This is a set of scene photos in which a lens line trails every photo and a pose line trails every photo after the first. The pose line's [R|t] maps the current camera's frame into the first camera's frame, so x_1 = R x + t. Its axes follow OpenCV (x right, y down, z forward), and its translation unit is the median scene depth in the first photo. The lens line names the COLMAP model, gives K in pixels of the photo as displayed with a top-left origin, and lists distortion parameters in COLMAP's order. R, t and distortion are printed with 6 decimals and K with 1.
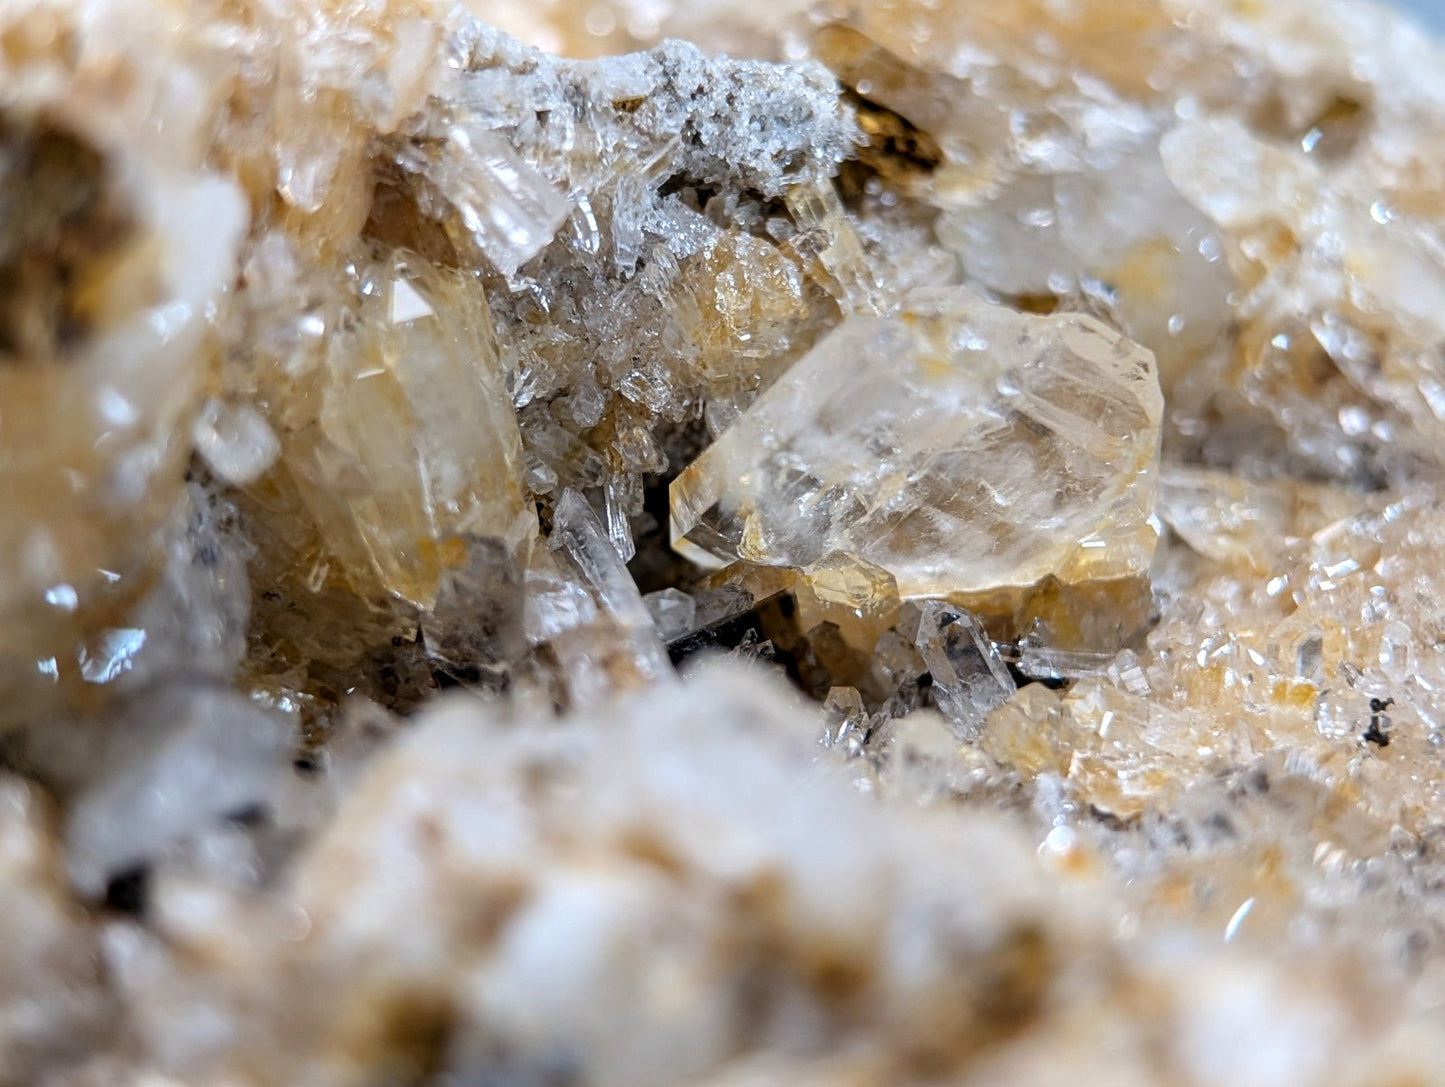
lens RADIAL K [[4982.9, 0, 693.1], [0, 4982.9, 556.3], [0, 0, 1]] dist [1.208231, 0.000000]
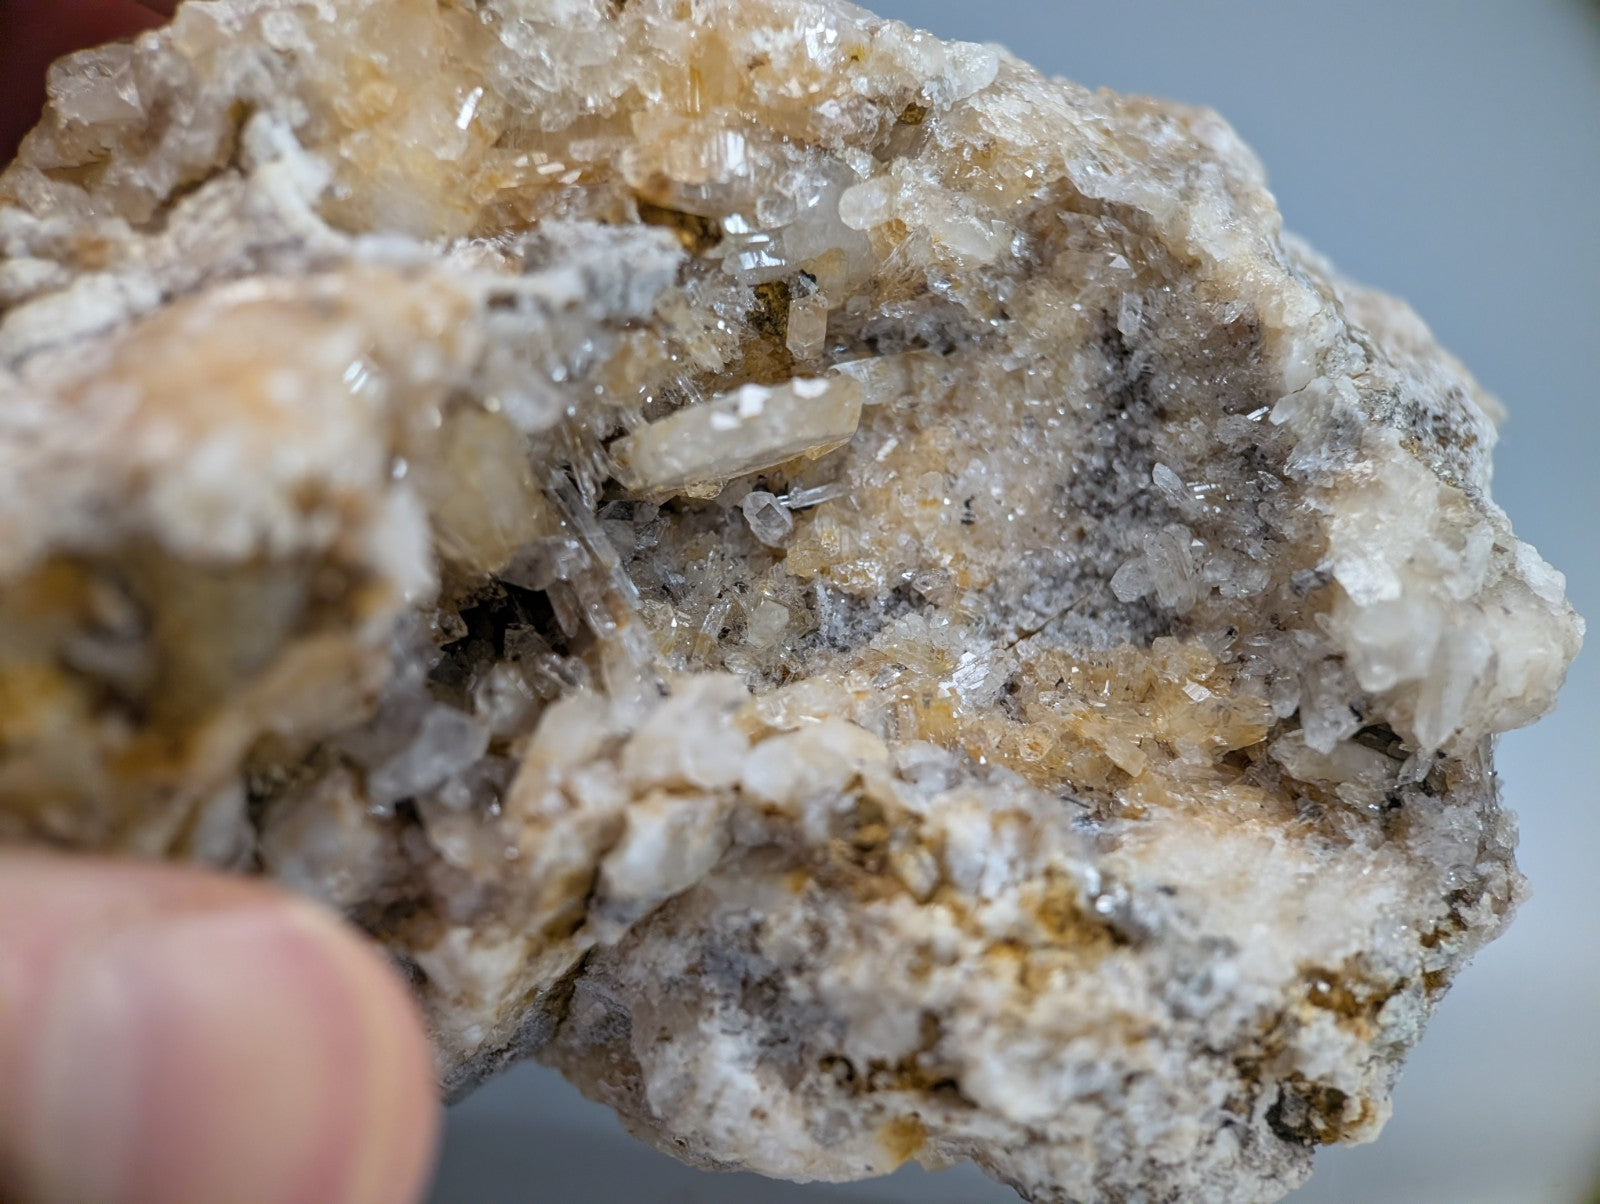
lens RADIAL K [[2721.6, 0, 769.9], [0, 2721.6, 596.4], [0, 0, 1]] dist [0.632454, 0.000000]
pose [[0.965910, -0.190315, 0.175494, -0.135923], [0.040734, 0.781188, 0.622965, -0.611311], [-0.255654, -0.594580, 0.762310, 0.176992]]
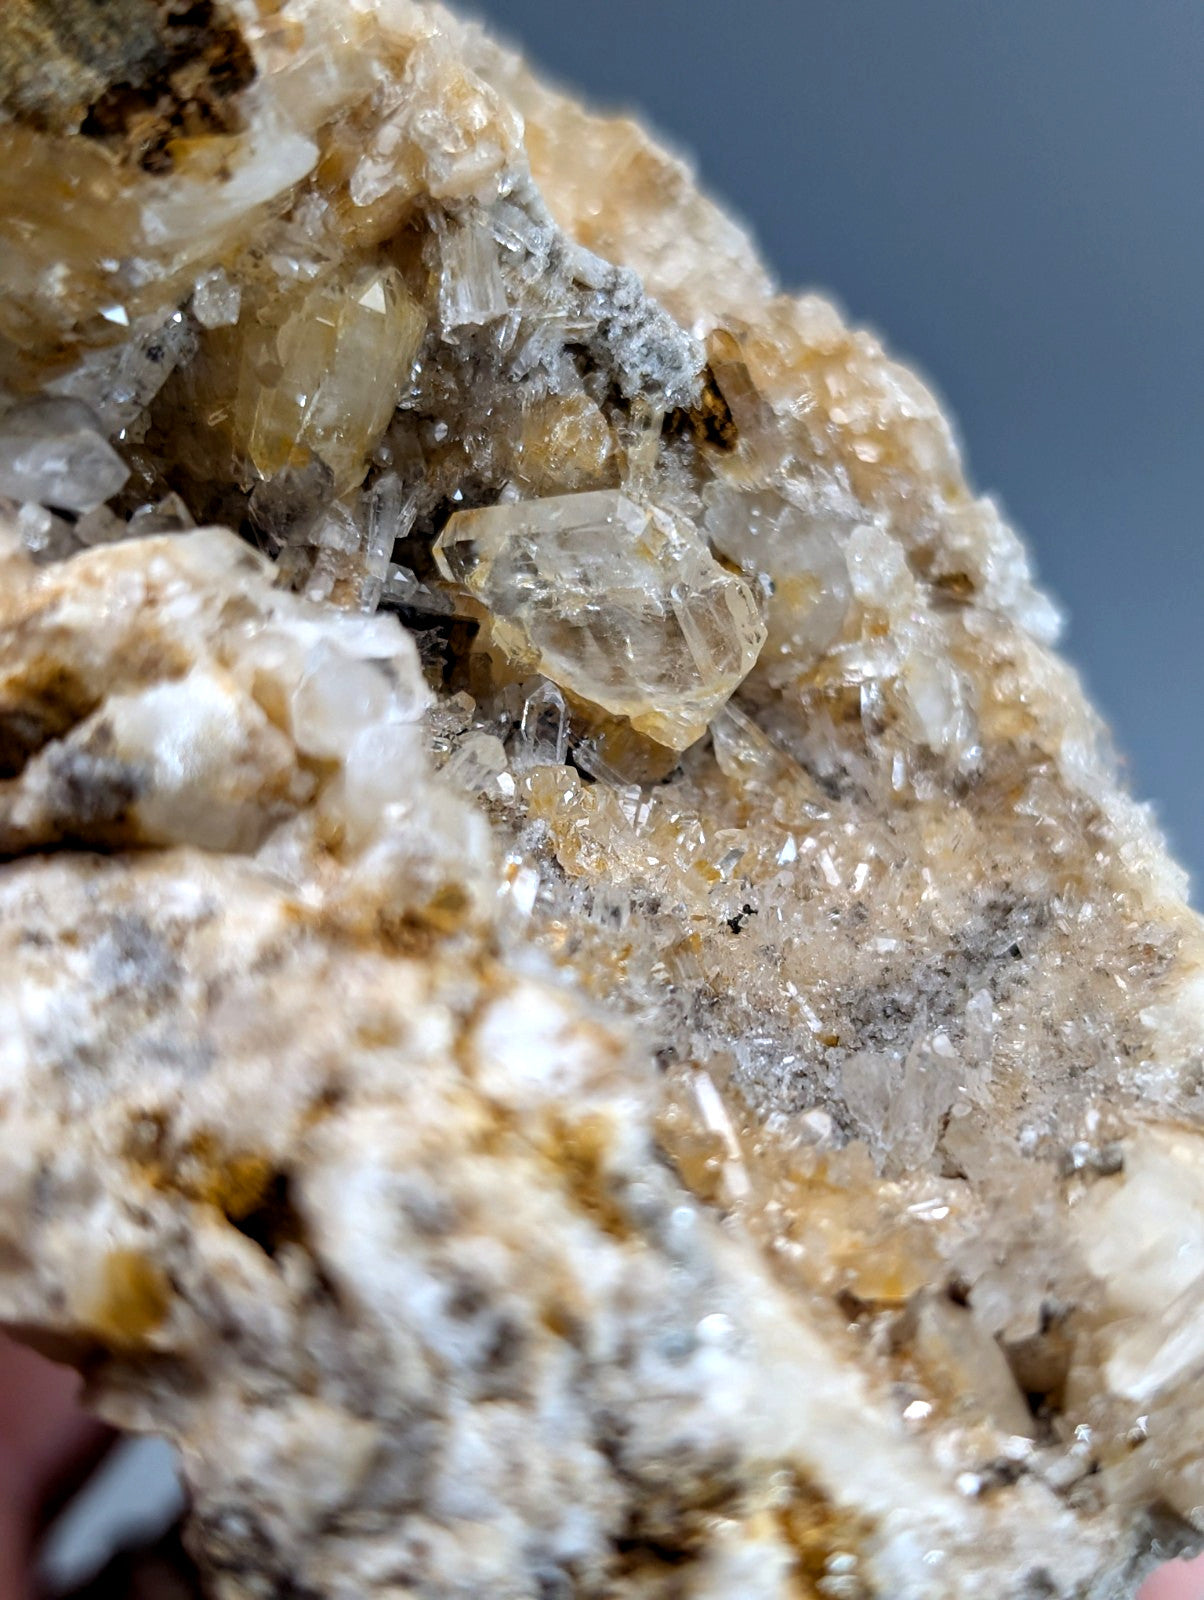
lens RADIAL K [[2594.5, 0, 649.1], [0, 2594.5, 820.8], [0, 0, 1]] dist [-0.006732, 0.000000]
pose [[0.807818, 0.585336, 0.069365, 0.041862], [-0.588087, 0.808319, 0.027817, 0.003744], [-0.039787, -0.063264, 0.997203, 0.236094]]
